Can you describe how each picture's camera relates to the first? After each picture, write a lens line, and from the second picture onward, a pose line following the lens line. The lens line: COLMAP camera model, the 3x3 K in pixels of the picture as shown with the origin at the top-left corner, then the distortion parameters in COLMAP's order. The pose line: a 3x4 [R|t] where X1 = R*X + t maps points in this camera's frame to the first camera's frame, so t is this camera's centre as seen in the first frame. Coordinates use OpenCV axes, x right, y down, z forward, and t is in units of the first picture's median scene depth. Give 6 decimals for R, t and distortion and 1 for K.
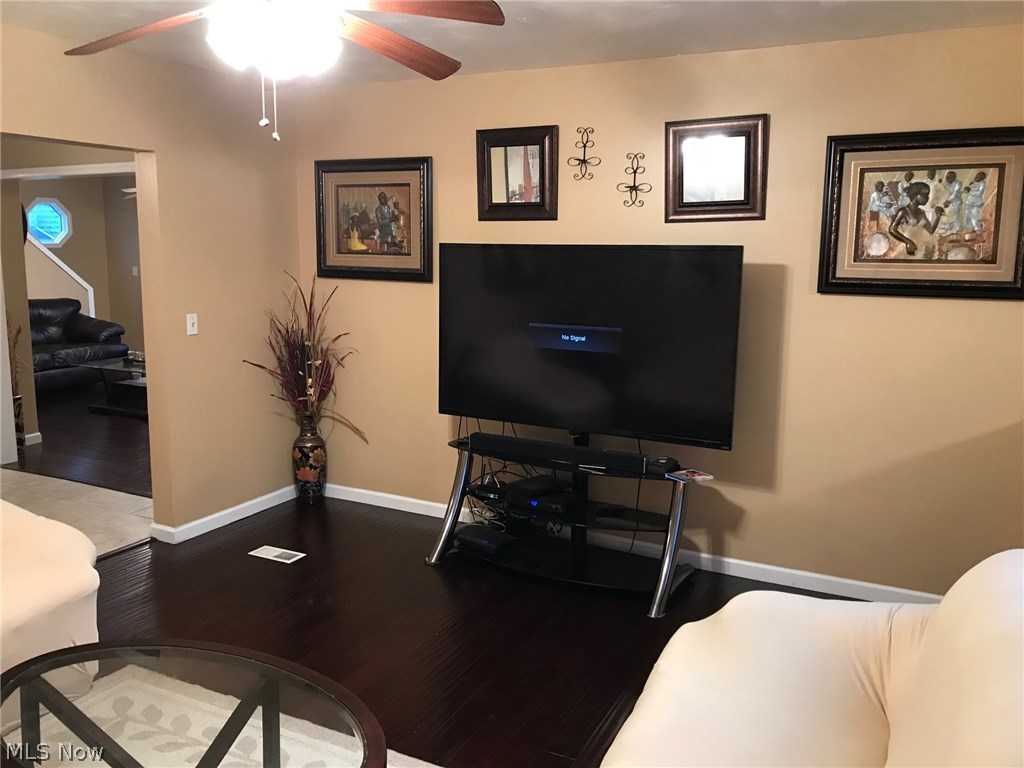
lens RADIAL K [[836.7, 0, 507.2], [0, 836.7, 380.7], [0, 0, 1]] dist [0.036204, -0.033831]
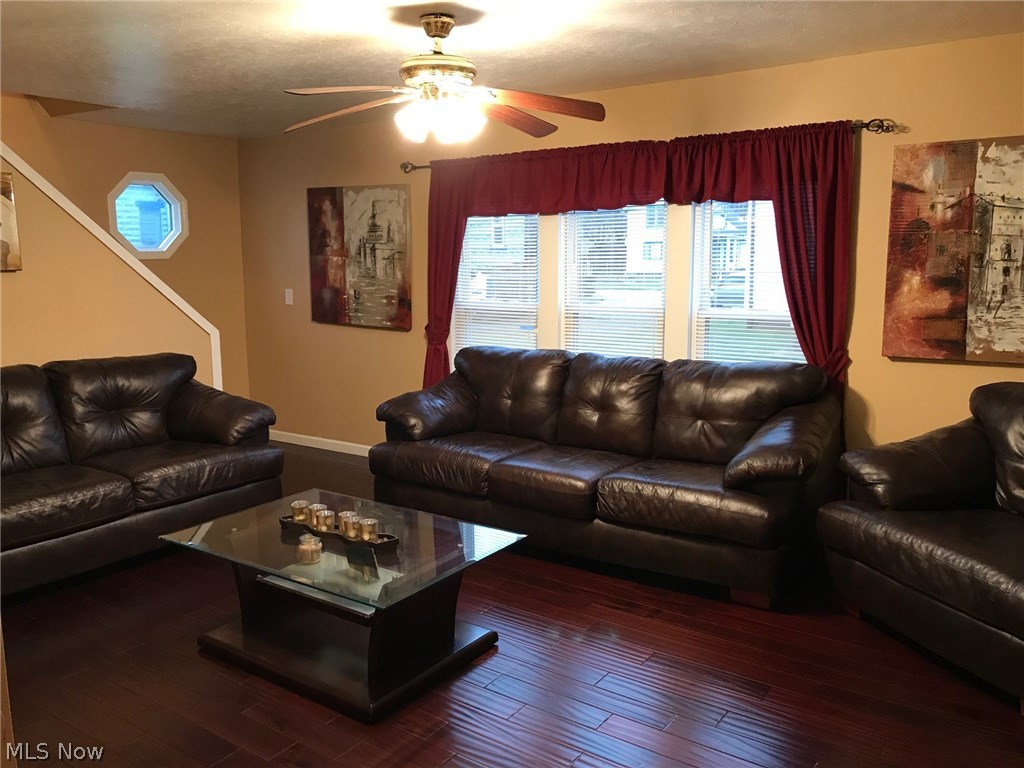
lens RADIAL K [[836.7, 0, 512.5], [0, 836.7, 378.9], [0, 0, 1]] dist [0.036204, -0.033831]
pose [[0.991635, 0.003317, -0.129032, -0.248403], [-0.005227, 0.999882, -0.014465, -0.076514], [0.128968, 0.015018, 0.991535, 0.517466]]
